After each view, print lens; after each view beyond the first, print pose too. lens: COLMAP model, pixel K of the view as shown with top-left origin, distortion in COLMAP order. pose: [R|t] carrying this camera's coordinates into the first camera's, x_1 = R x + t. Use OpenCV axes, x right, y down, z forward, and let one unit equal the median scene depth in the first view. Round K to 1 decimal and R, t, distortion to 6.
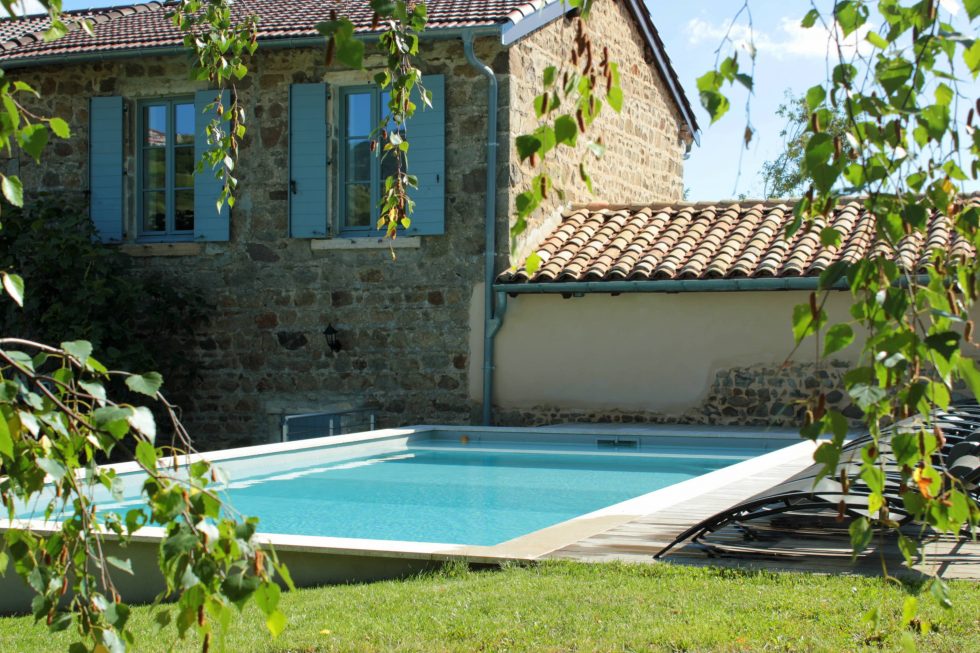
lens RADIAL K [[1548.5, 0, 482.5], [0, 1548.5, 320.7], [0, 0, 1]] dist [0.005220, 0.000000]
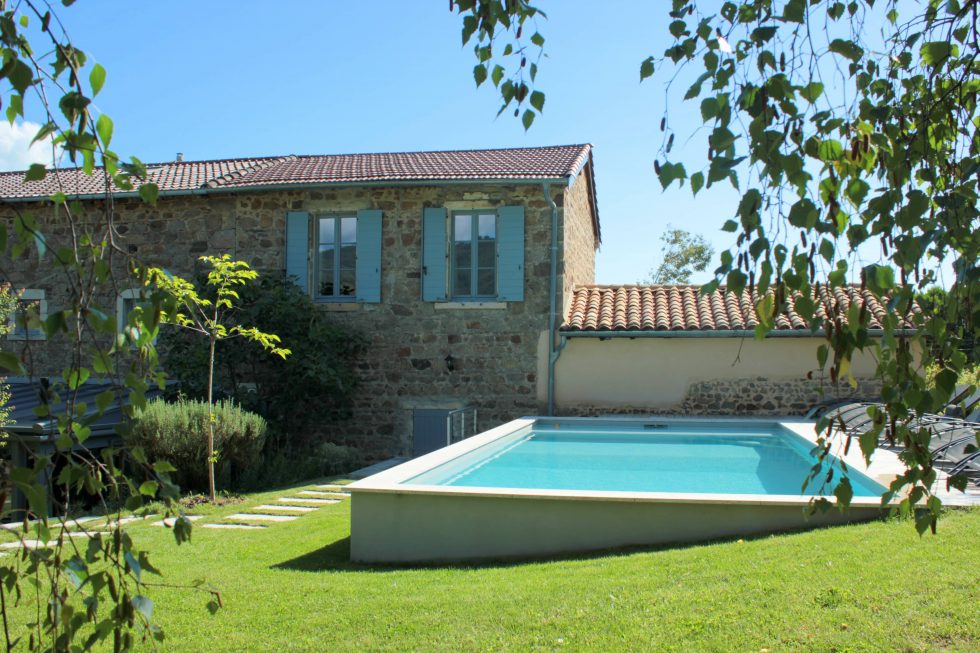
lens RADIAL K [[858.4, 0, 492.1], [0, 858.4, 326.9], [0, 0, 1]] dist [-0.108161, 0.062596]
pose [[0.979410, 0.013815, 0.201406, -0.238229], [-0.008318, 0.999570, -0.028111, -0.001696], [-0.201708, 0.025857, 0.979104, 0.101933]]
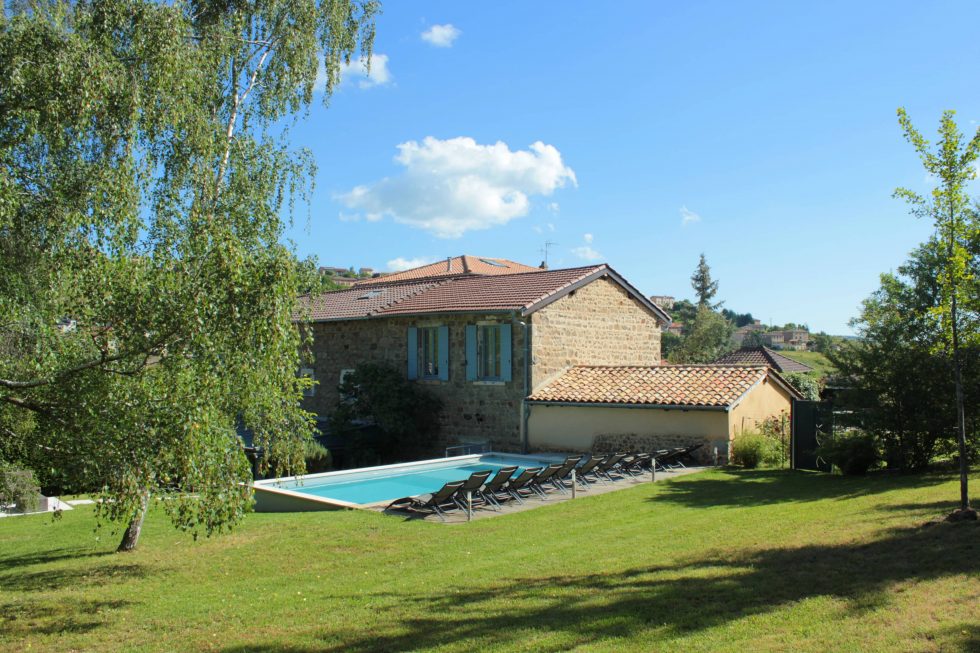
lens RADIAL K [[858.4, 0, 491.9], [0, 858.4, 329.4], [0, 0, 1]] dist [-0.108161, 0.062596]
pose [[0.937013, -0.016577, -0.348900, 0.469402], [0.009641, 0.999720, -0.021608, -0.113854], [0.349160, 0.016883, 0.936911, -0.440919]]
